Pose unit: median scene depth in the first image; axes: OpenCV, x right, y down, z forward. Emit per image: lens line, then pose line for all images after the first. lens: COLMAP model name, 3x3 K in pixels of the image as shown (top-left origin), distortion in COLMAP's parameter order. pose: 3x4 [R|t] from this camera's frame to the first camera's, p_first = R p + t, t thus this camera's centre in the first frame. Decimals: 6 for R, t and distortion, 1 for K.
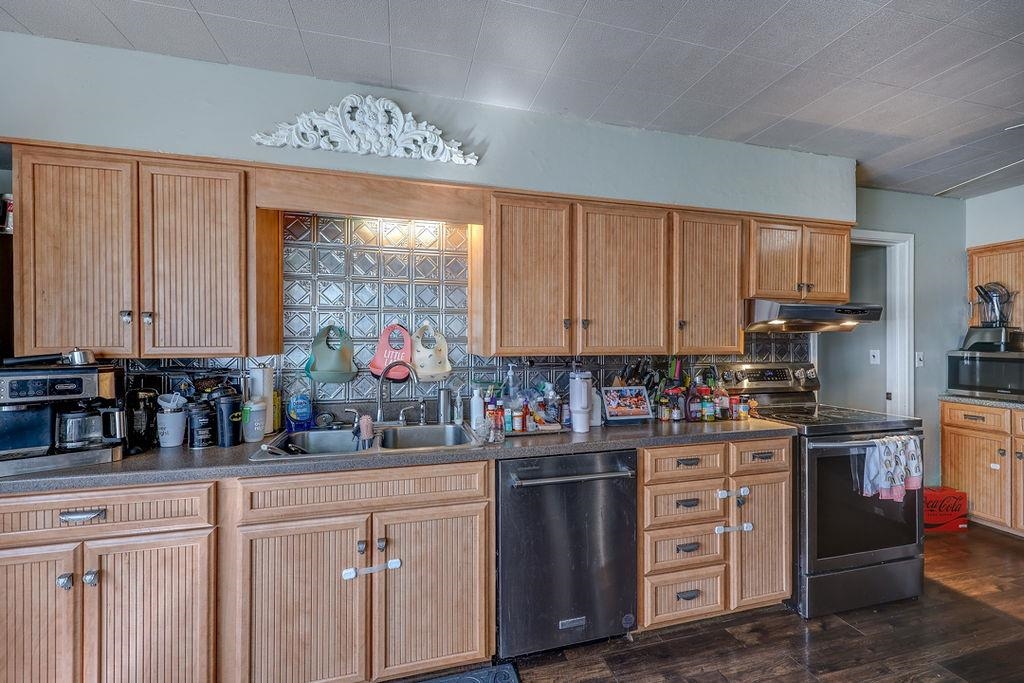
lens RADIAL K [[418.4, 0, 511.9], [0, 418.4, 342.2], [0, 0, 1]] dist [-0.000746, 0.001247]
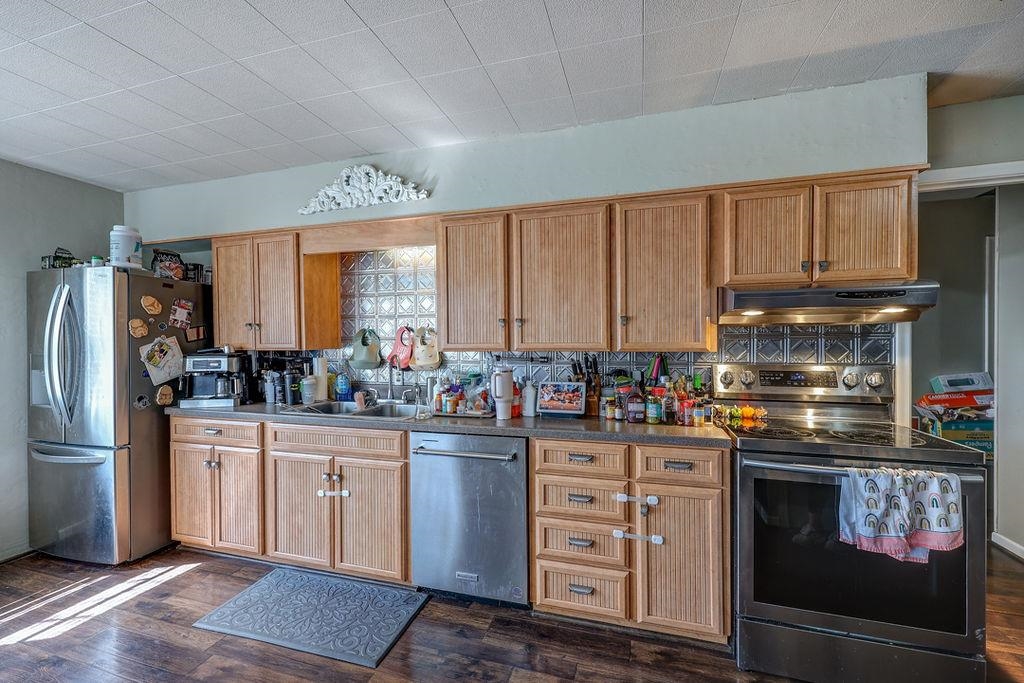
lens RADIAL K [[418.4, 0, 510.3], [0, 418.4, 345.1], [0, 0, 1]] dist [-0.000746, 0.001247]
pose [[0.852445, 0.001218, -0.522815, 0.734812], [0.006537, 0.999894, 0.012988, 0.000885], [0.522776, -0.014489, 0.852347, 0.053497]]
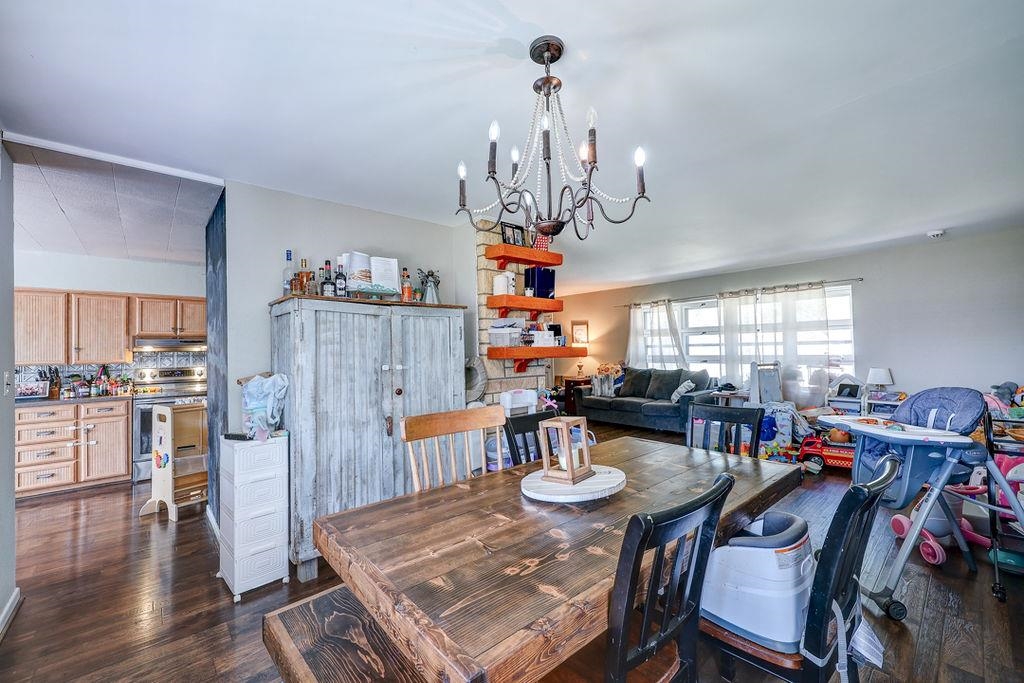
lens RADIAL K [[418.4, 0, 522.1], [0, 418.4, 340.7], [0, 0, 1]] dist [-0.000746, 0.001247]
pose [[0.890580, -0.005606, 0.454792, 1.501516], [0.015568, 0.999714, -0.018161, -0.016228], [-0.454560, 0.023254, 0.890413, -1.898297]]
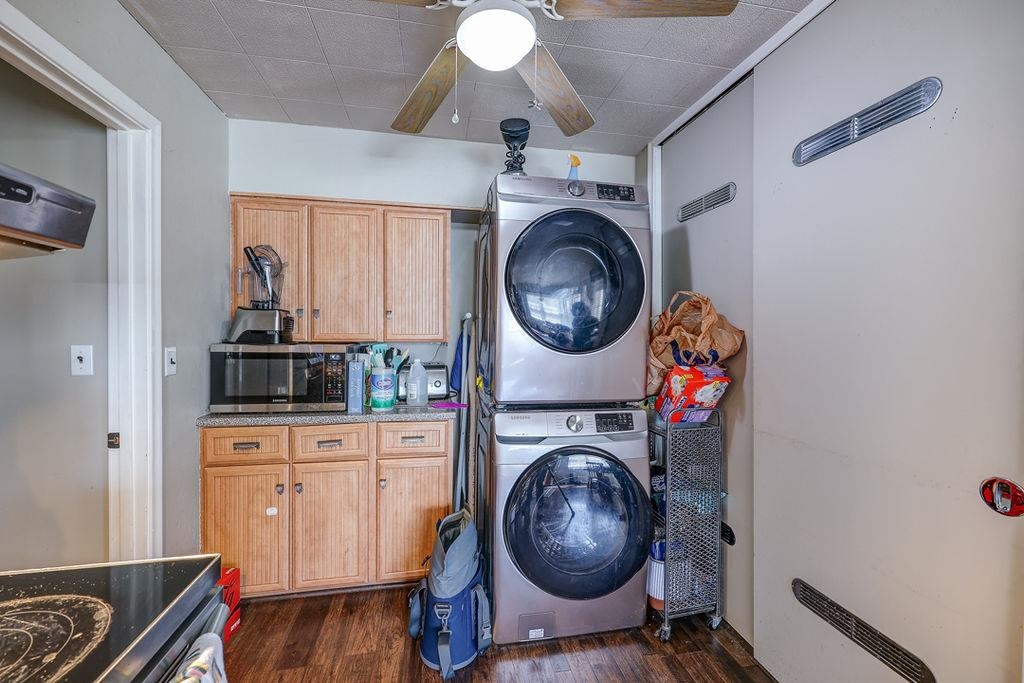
lens RADIAL K [[418.4, 0, 509.7], [0, 418.4, 340.0], [0, 0, 1]] dist [-0.000746, 0.001247]
pose [[0.073703, -0.012181, 0.997206, 0.709475], [-0.006942, 0.999895, 0.012727, 0.005531], [-0.997256, -0.007861, 0.073611, 0.795969]]
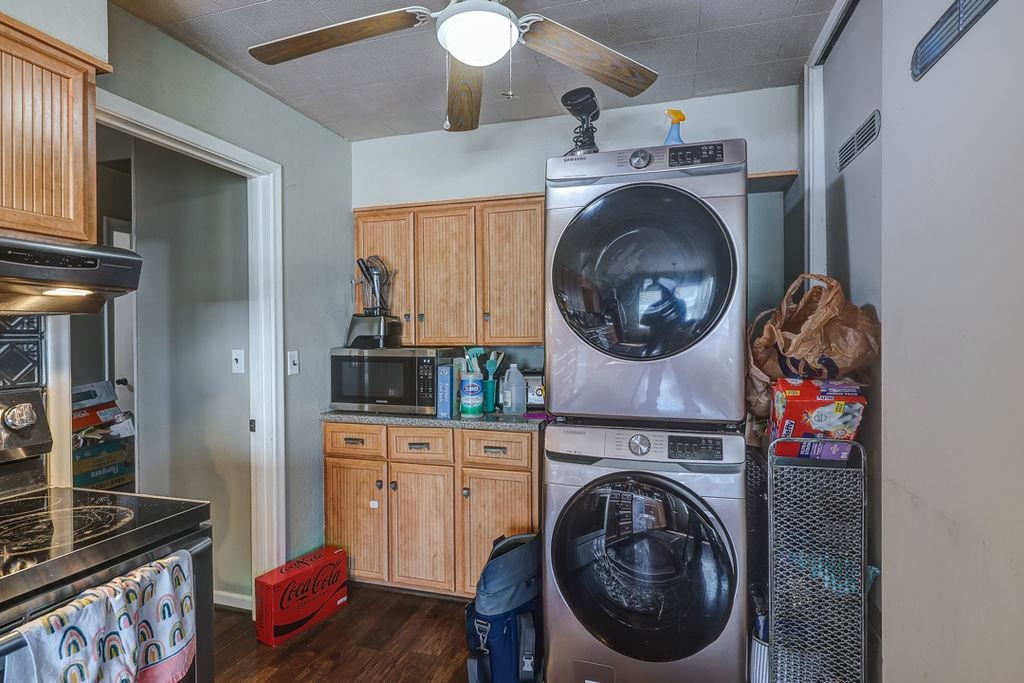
lens RADIAL K [[527.8, 0, 511.4], [0, 527.8, 339.4], [0, 0, 1]] dist [0.004228, 0.003454]
pose [[0.529708, -0.012823, 0.848083, 0.704959], [0.007064, 0.999918, 0.010706, -0.002572], [-0.848150, 0.000319, 0.529755, 0.430148]]
